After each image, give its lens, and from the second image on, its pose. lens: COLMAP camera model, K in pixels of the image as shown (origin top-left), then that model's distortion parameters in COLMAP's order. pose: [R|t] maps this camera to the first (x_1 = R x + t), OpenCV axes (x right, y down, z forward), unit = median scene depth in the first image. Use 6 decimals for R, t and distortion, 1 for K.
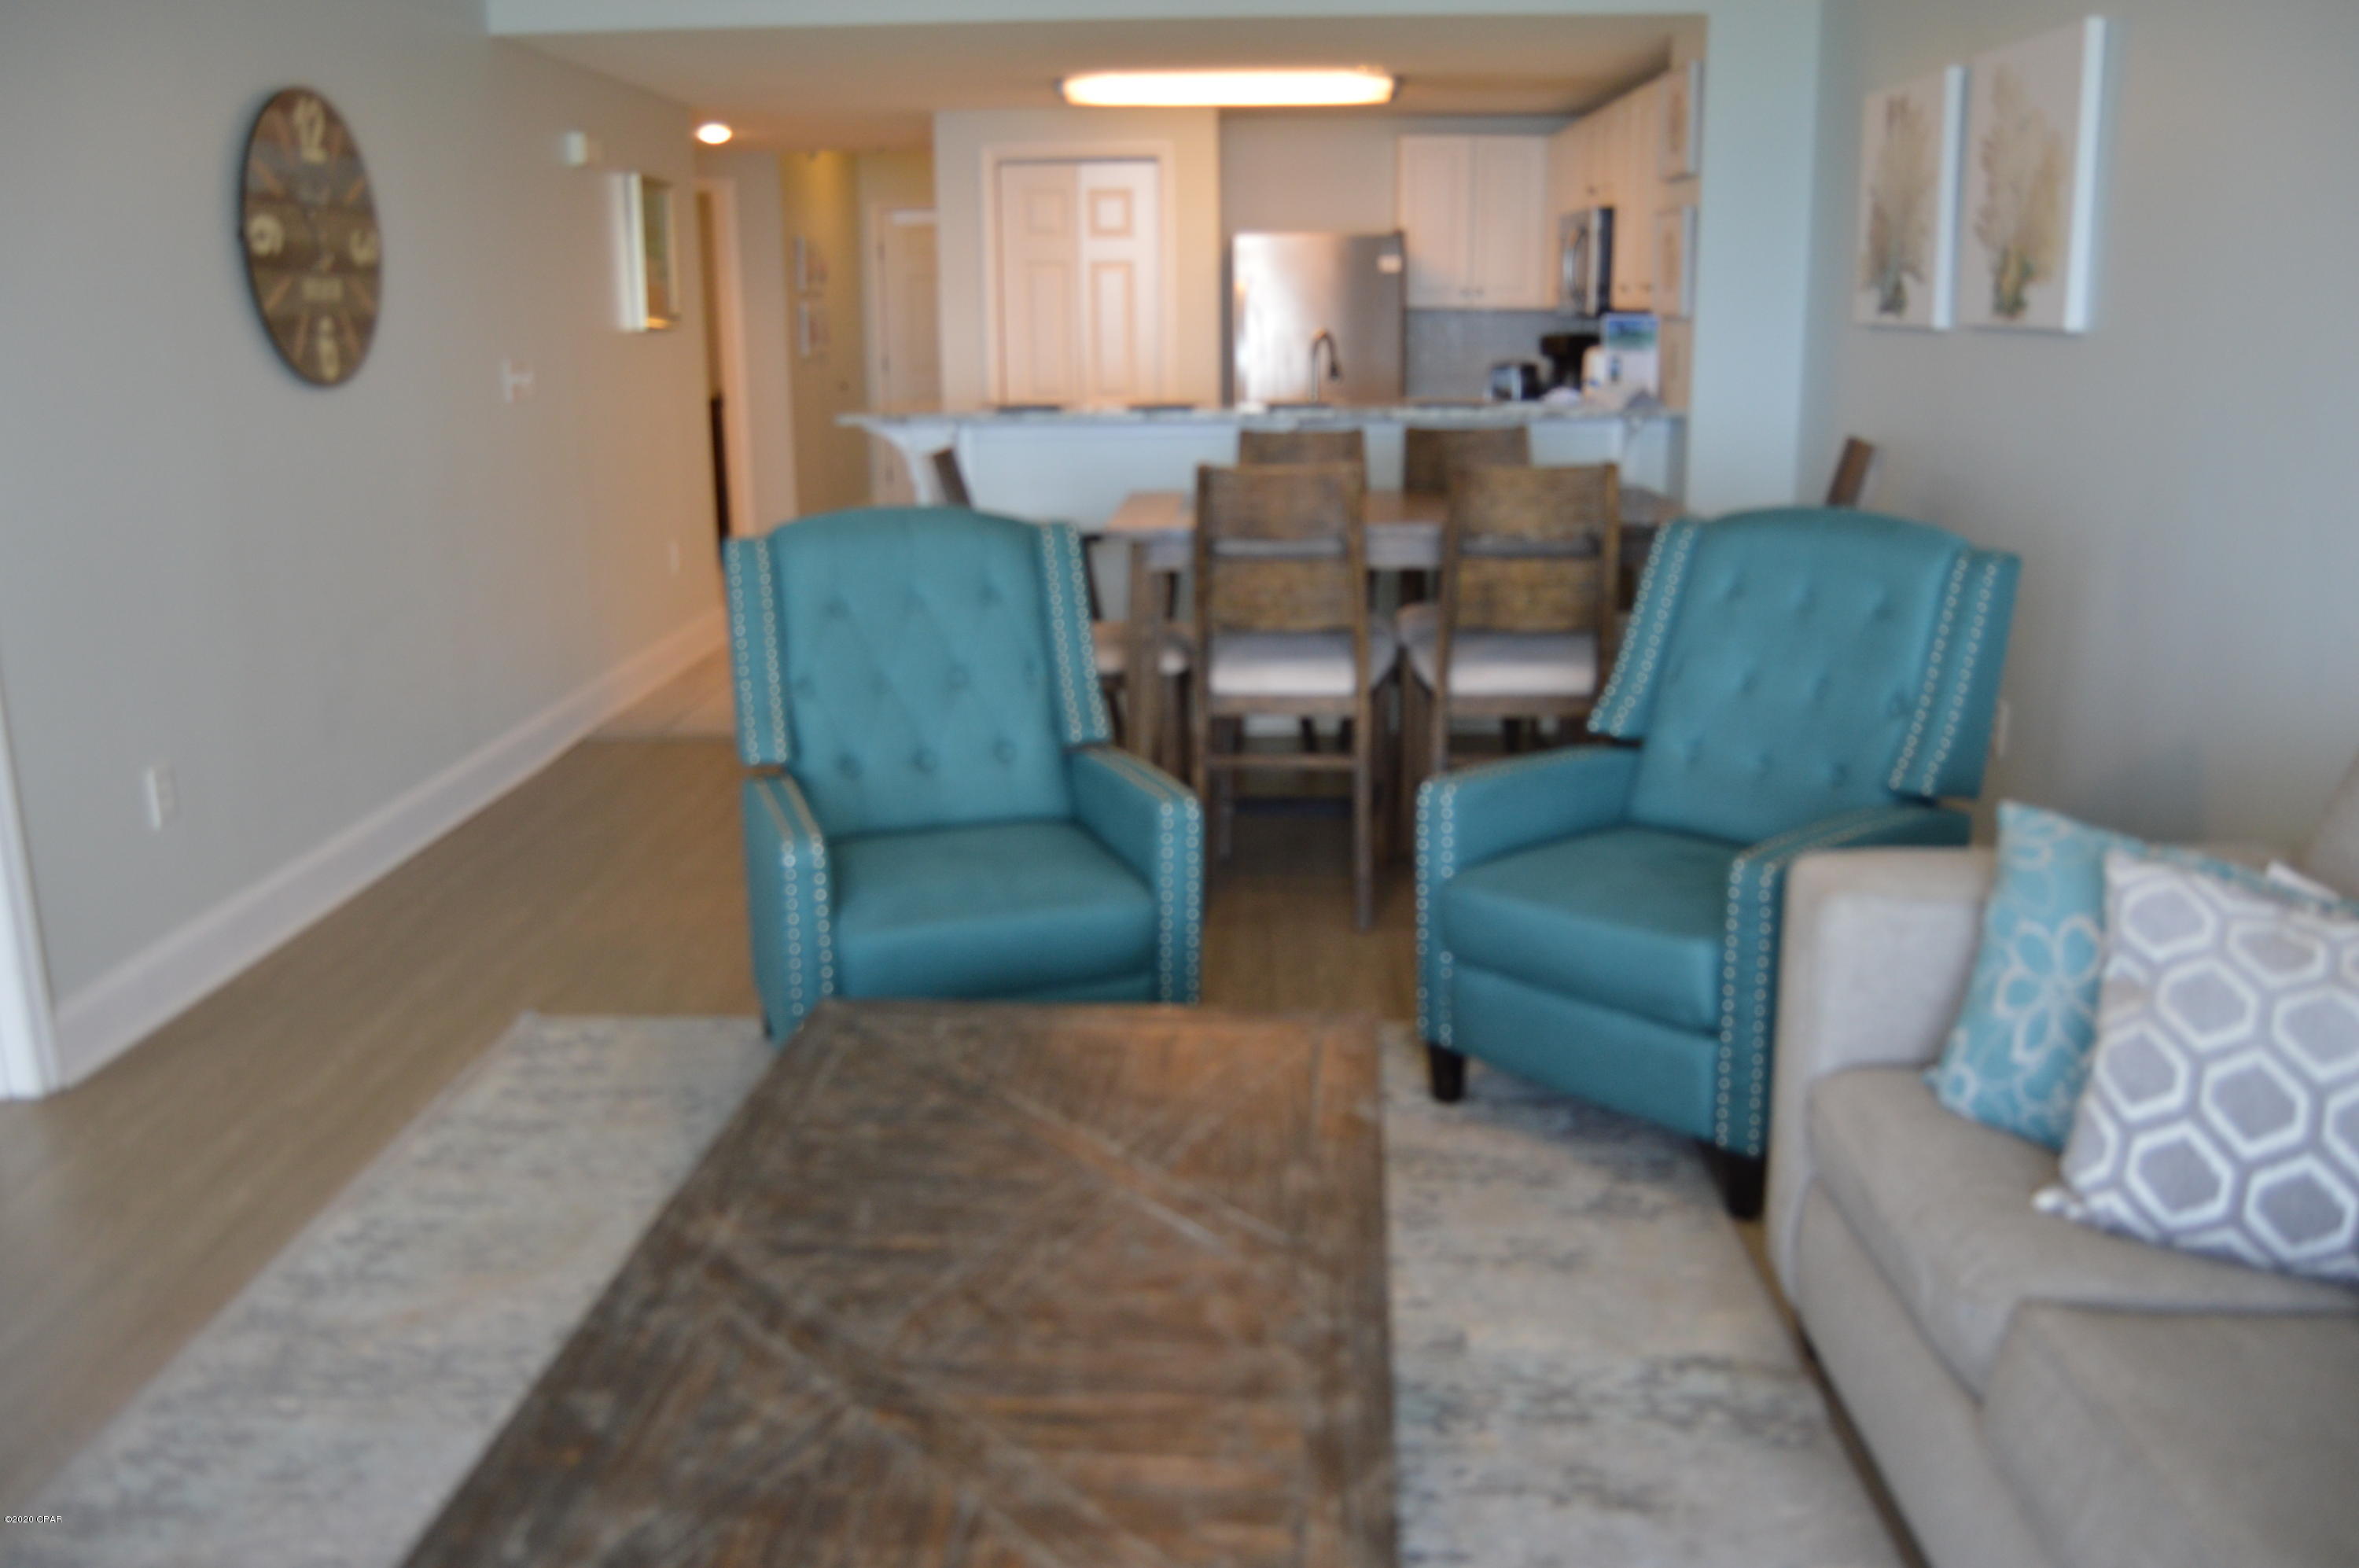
lens RADIAL K [[1899.3, 0, 1197.8], [0, 1899.3, 769.7], [0, 0, 1]] dist [-0.095952, 0.034398]
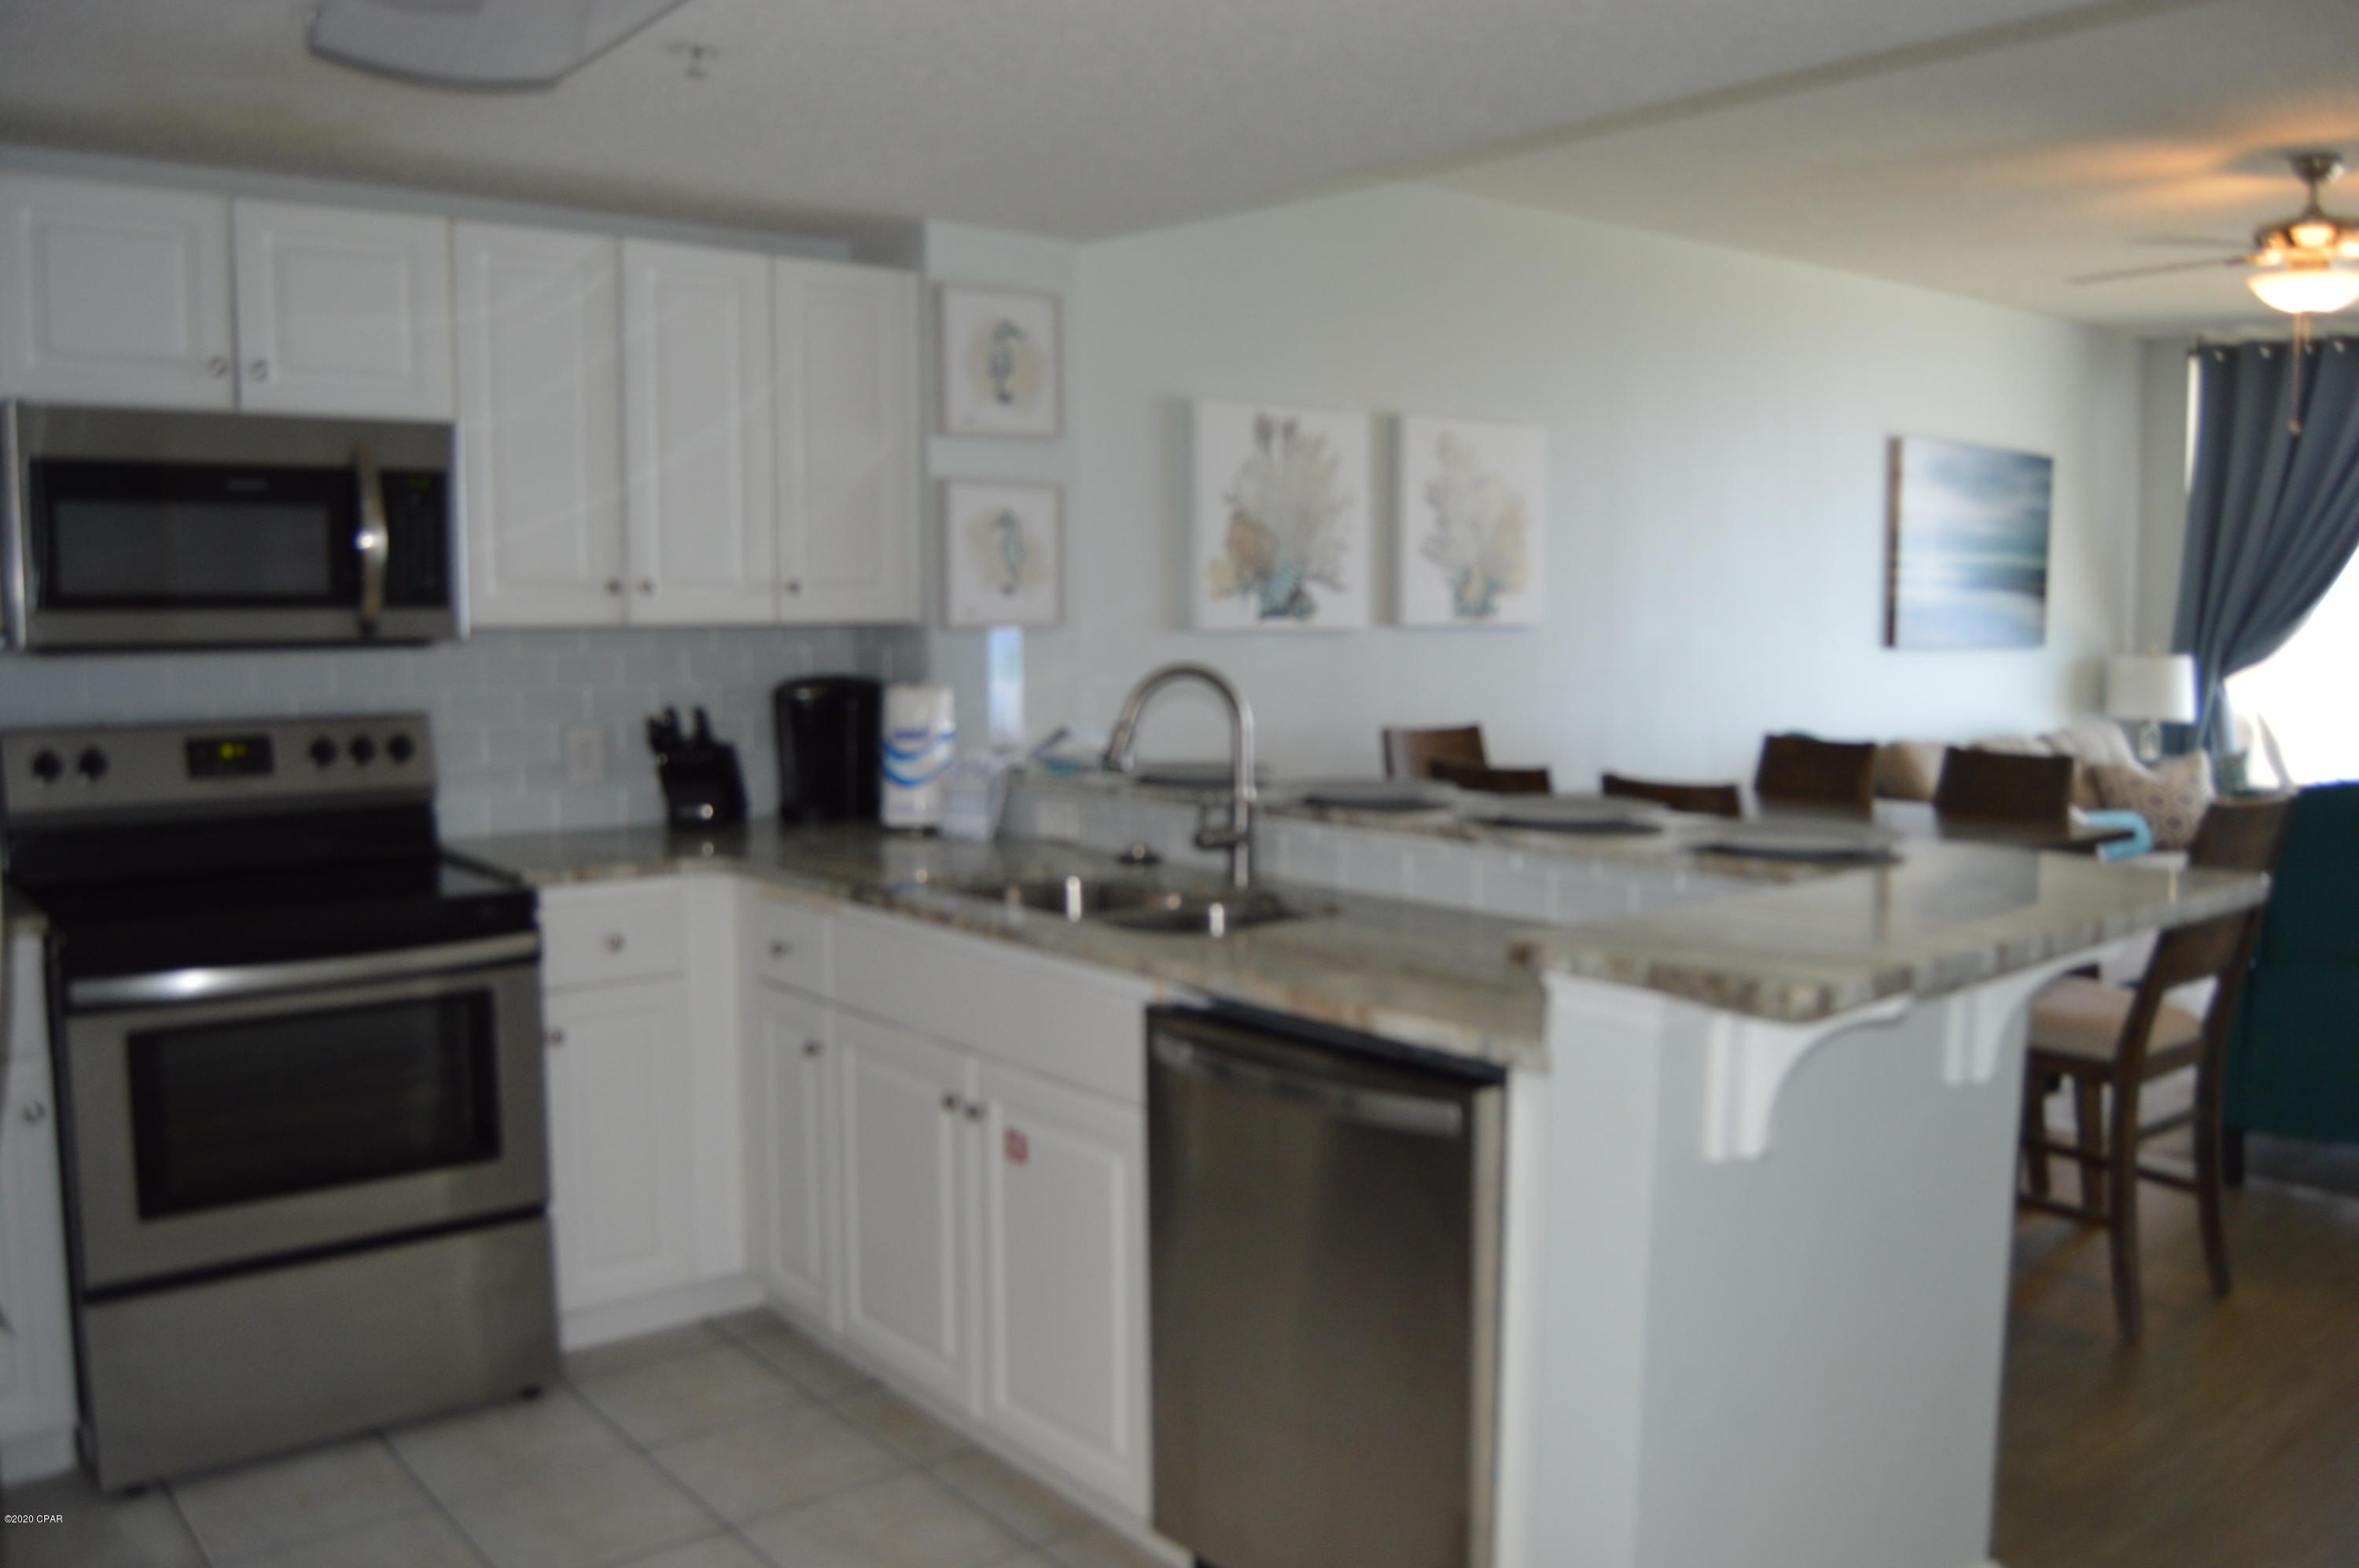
lens RADIAL K [[1899.3, 0, 1184.9], [0, 1899.3, 799.5], [0, 0, 1]] dist [-0.095952, 0.034398]
pose [[-0.646016, -0.075391, 0.759592, -0.721952], [0.184106, 0.950344, 0.250901, -0.734871], [-0.740789, 0.301931, -0.600057, 2.956829]]
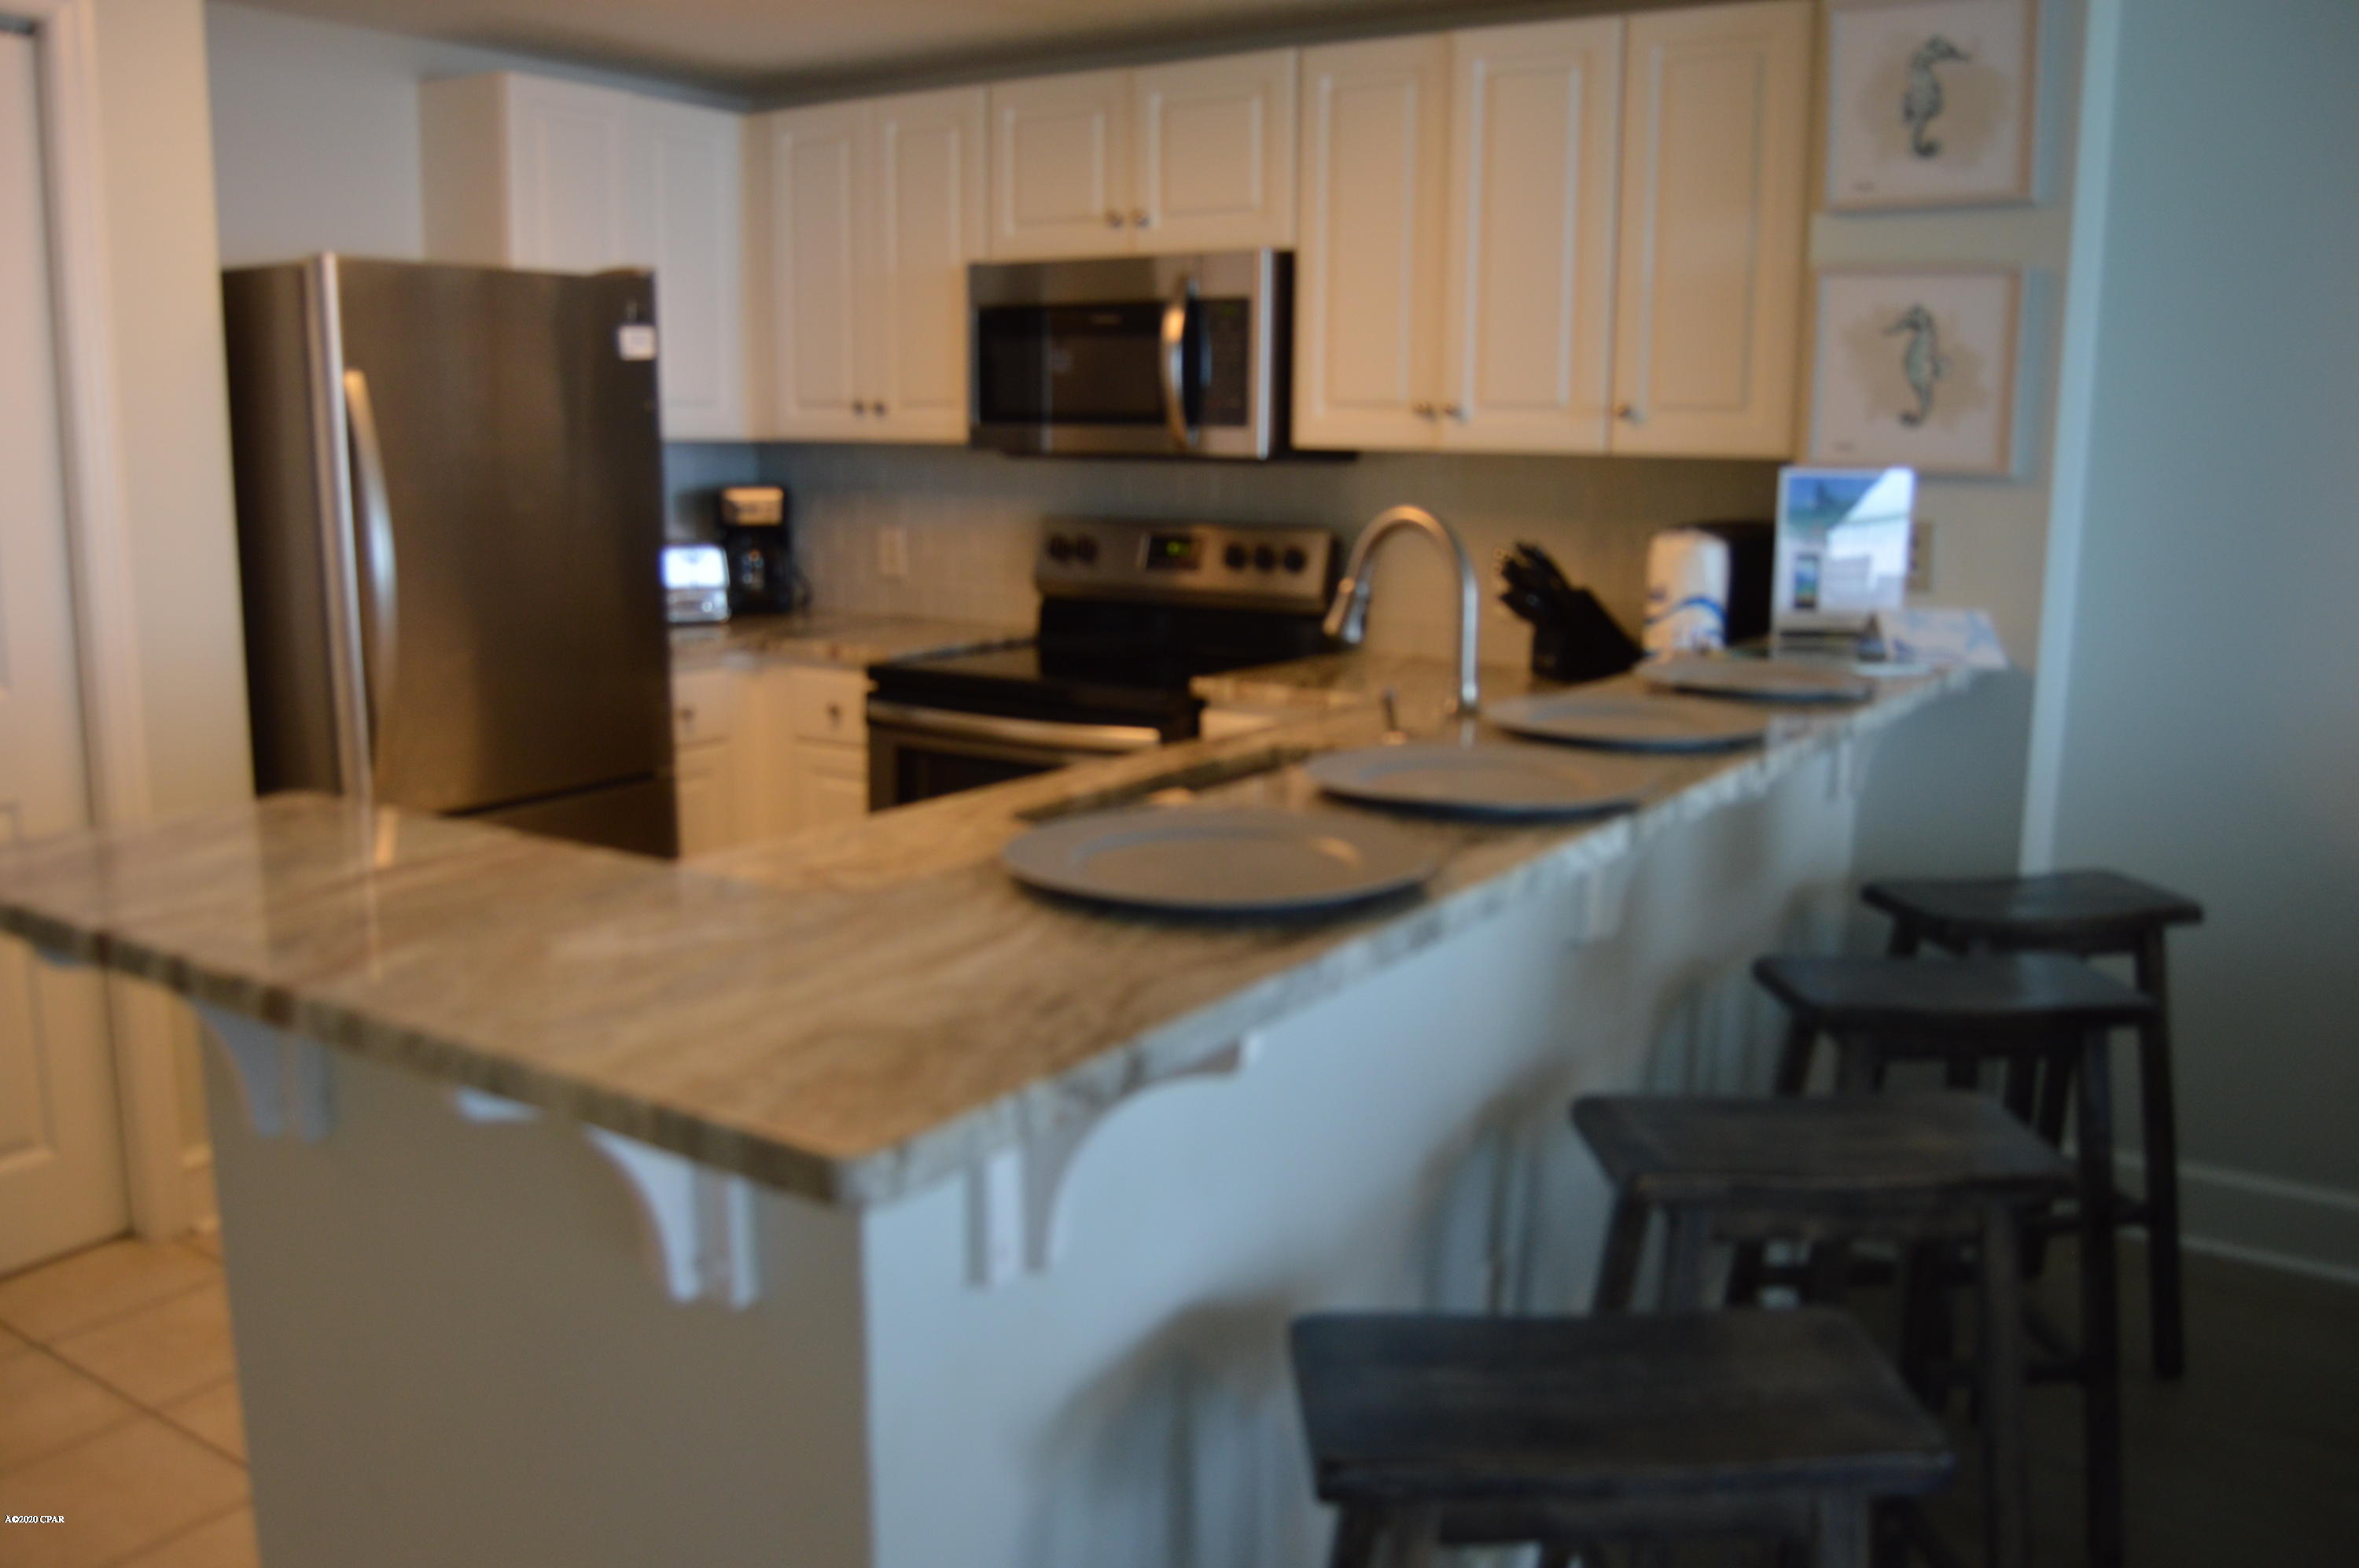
lens RADIAL K [[1899.3, 0, 1177.8], [0, 1899.3, 814.9], [0, 0, 1]] dist [-0.095952, 0.034398]
pose [[0.539682, -0.152892, 0.827869, -0.631689], [0.184669, 0.980920, 0.060772, -0.459173], [-0.821365, 0.120084, 0.557619, 1.877473]]
